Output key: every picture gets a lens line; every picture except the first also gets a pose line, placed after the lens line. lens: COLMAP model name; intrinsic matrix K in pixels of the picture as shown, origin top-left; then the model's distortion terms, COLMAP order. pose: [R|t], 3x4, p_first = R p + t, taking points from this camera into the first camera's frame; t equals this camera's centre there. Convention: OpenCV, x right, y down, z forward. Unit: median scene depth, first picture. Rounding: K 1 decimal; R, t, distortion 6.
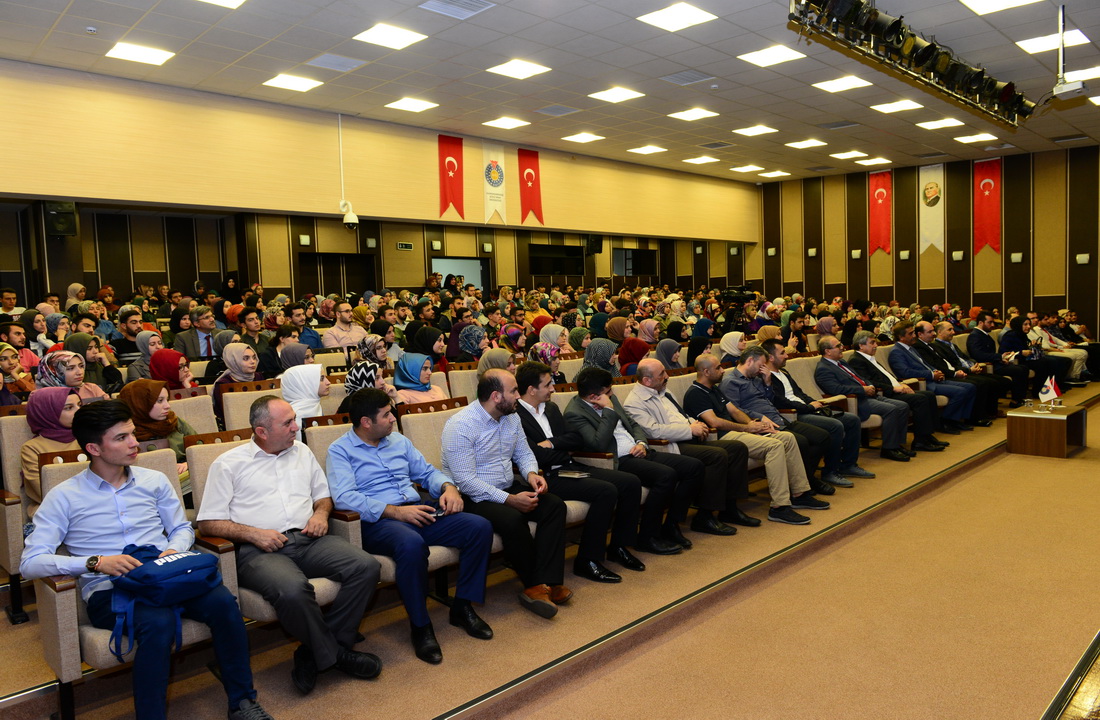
lens RADIAL K [[836.9, 0, 550.0], [0, 836.9, 360.0], [0, 0, 1]] dist [-0.007129, -0.004127]
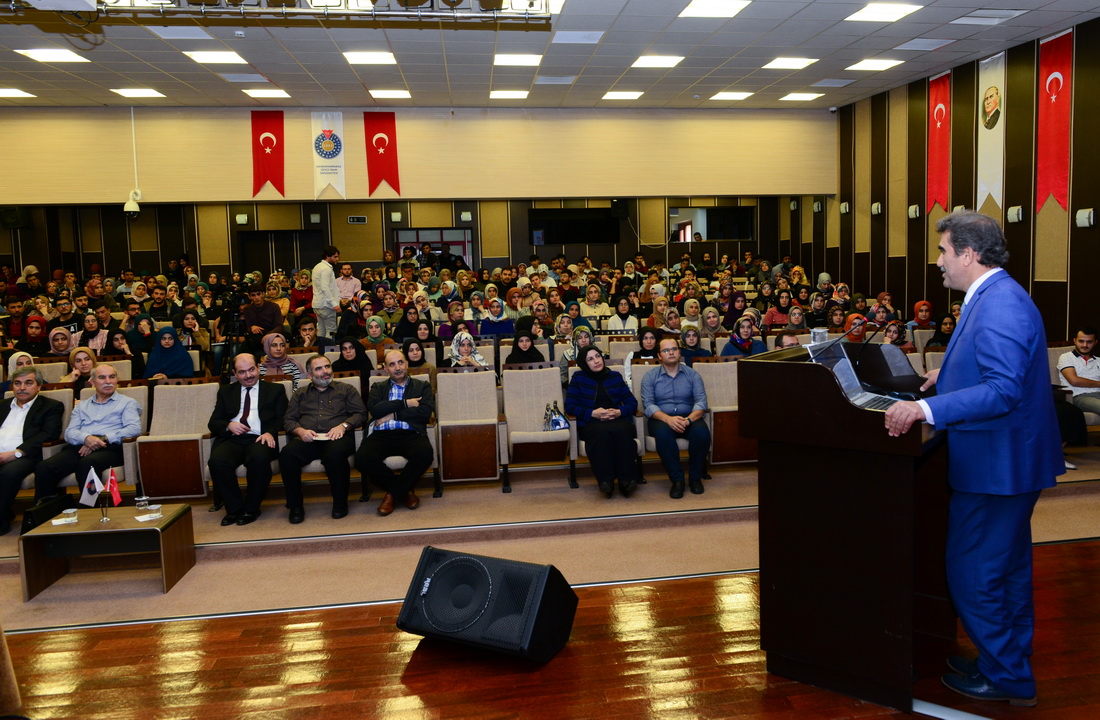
lens RADIAL K [[836.9, 0, 550.0], [0, 836.9, 360.0], [0, 0, 1]] dist [-0.007129, -0.004127]
pose [[0.781655, 0.083070, -0.618155, 0.680112], [-0.039825, 0.995716, 0.083449, -0.069172], [0.622439, -0.040610, 0.781614, 0.403269]]
